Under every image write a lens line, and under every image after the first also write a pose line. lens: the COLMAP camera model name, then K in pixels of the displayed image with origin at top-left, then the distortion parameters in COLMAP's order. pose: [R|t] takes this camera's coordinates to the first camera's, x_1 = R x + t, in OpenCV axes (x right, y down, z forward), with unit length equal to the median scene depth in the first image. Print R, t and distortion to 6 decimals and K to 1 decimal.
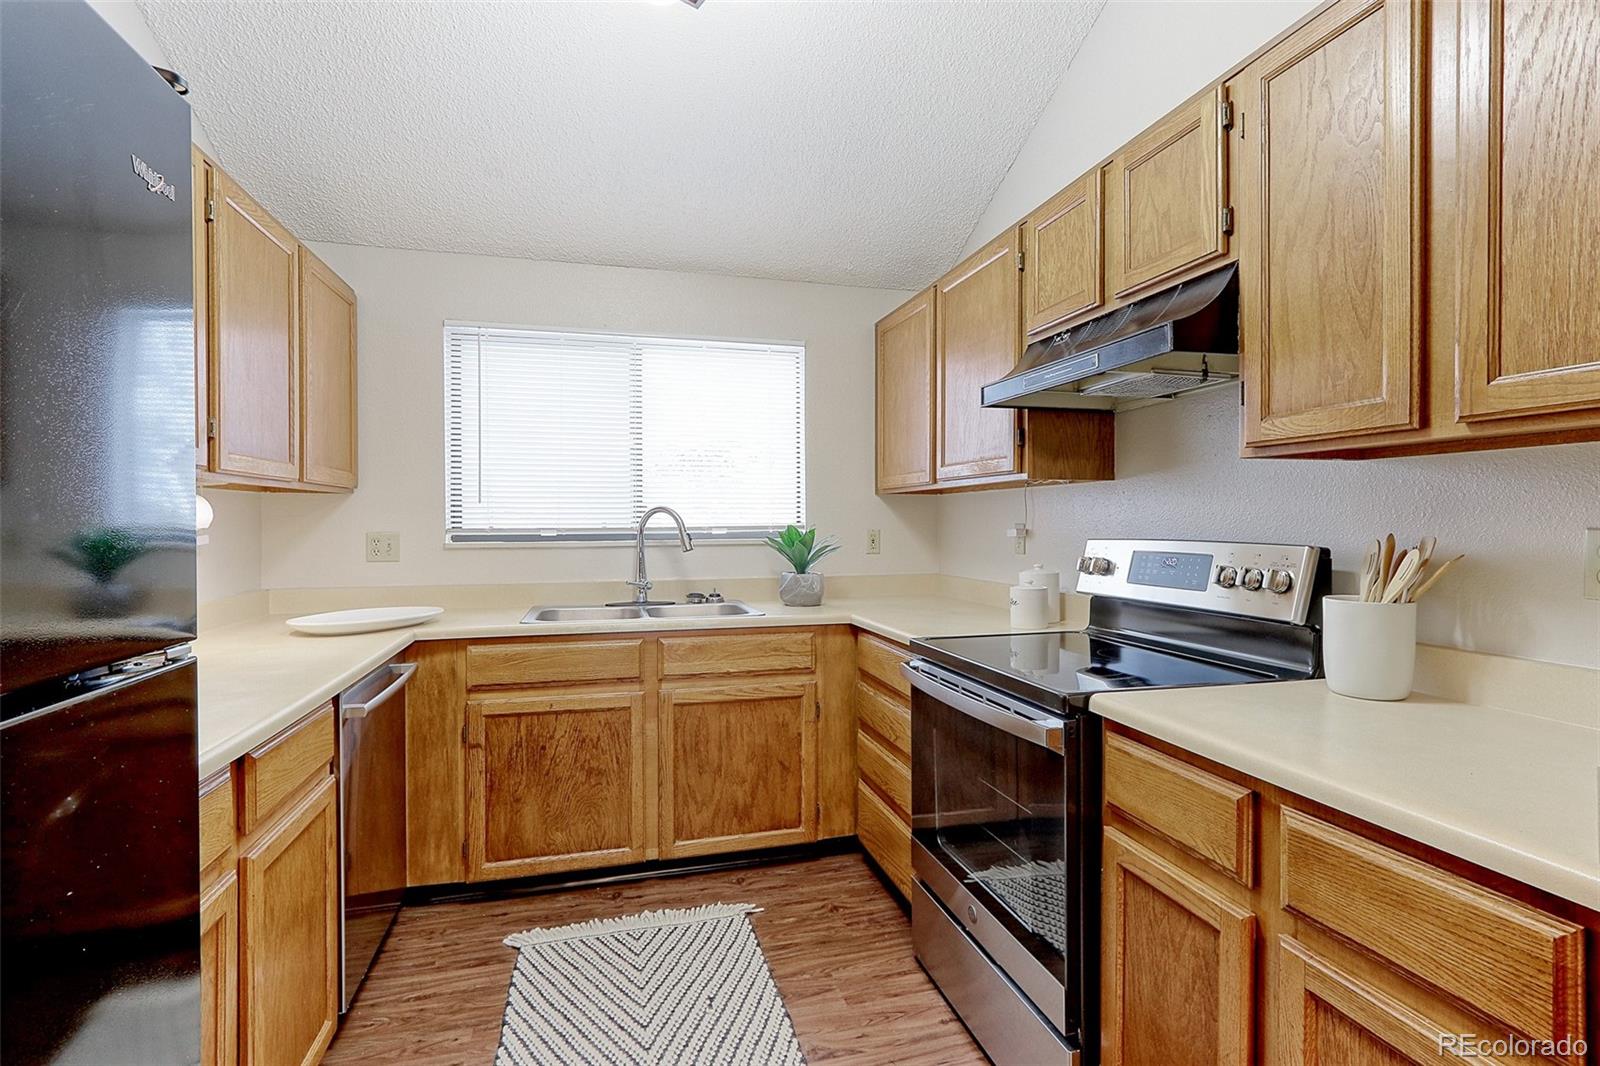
lens RADIAL K [[740.8, 0, 790.1], [0, 740.8, 529.4], [0, 0, 1]] dist [0.001336, 0.005189]
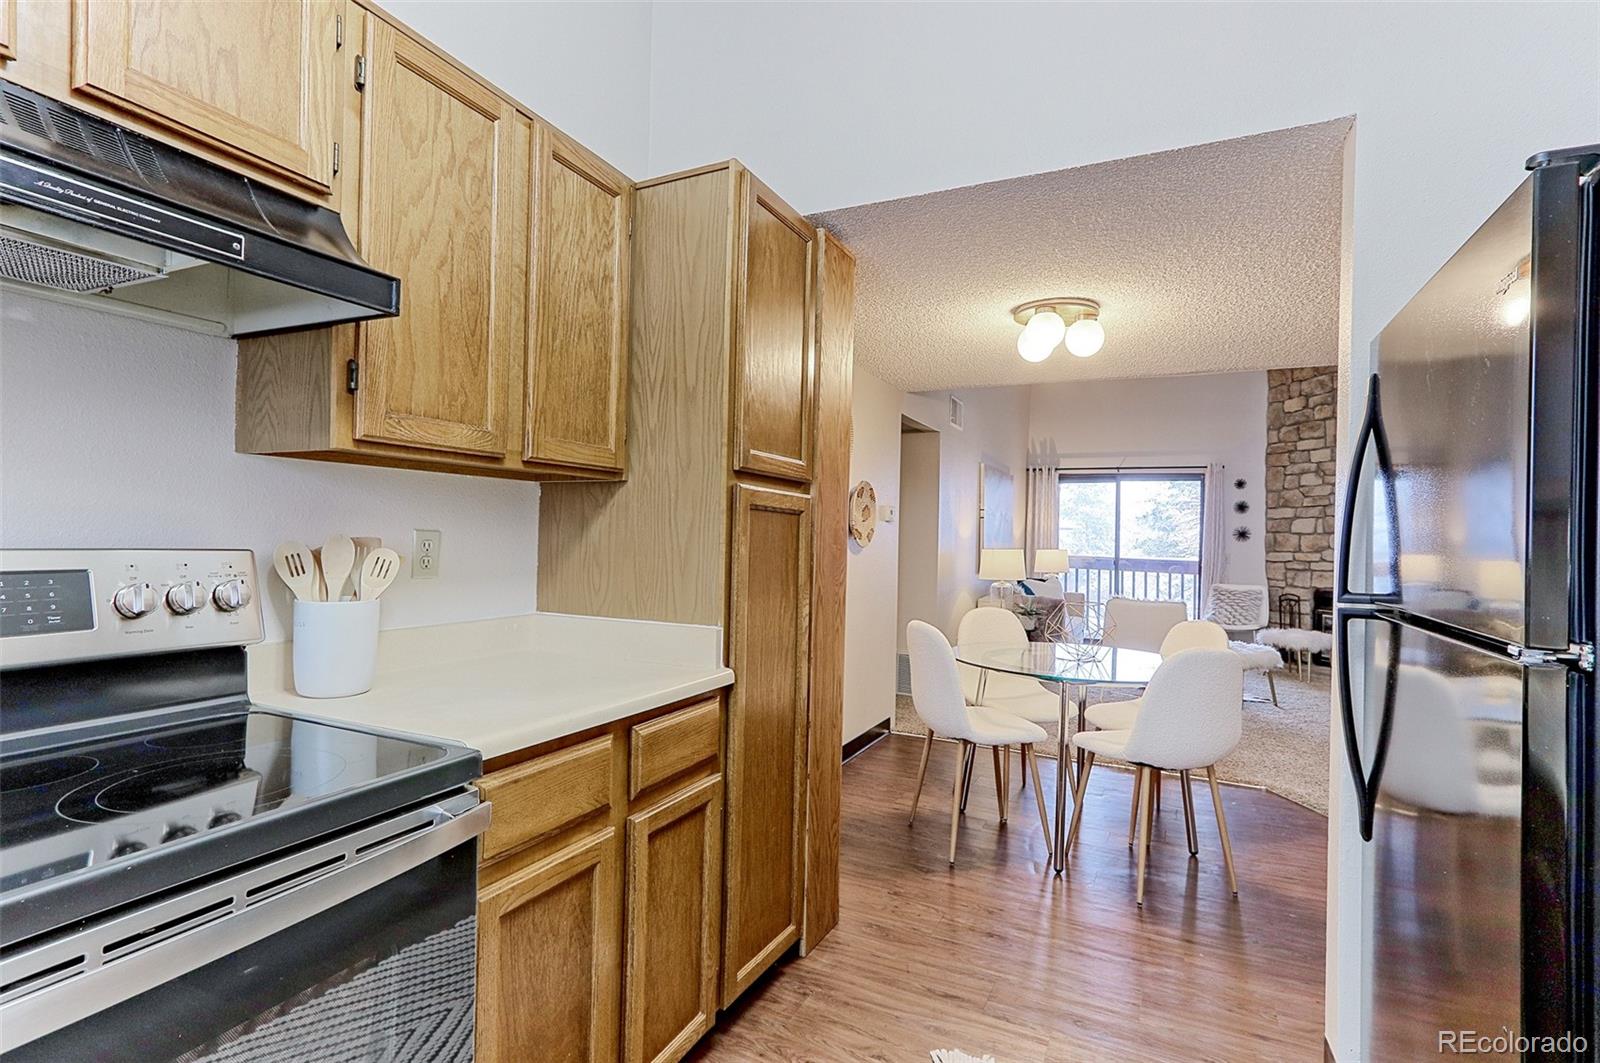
lens RADIAL K [[784.9, 0, 790.9], [0, 784.9, 529.3], [0, 0, 1]] dist [0.014824, 0.000526]
pose [[-0.759205, -0.011304, 0.650753, -0.230838], [-0.013558, 0.999907, 0.001551, -0.006997], [-0.650710, -0.007645, -0.759288, 0.820097]]
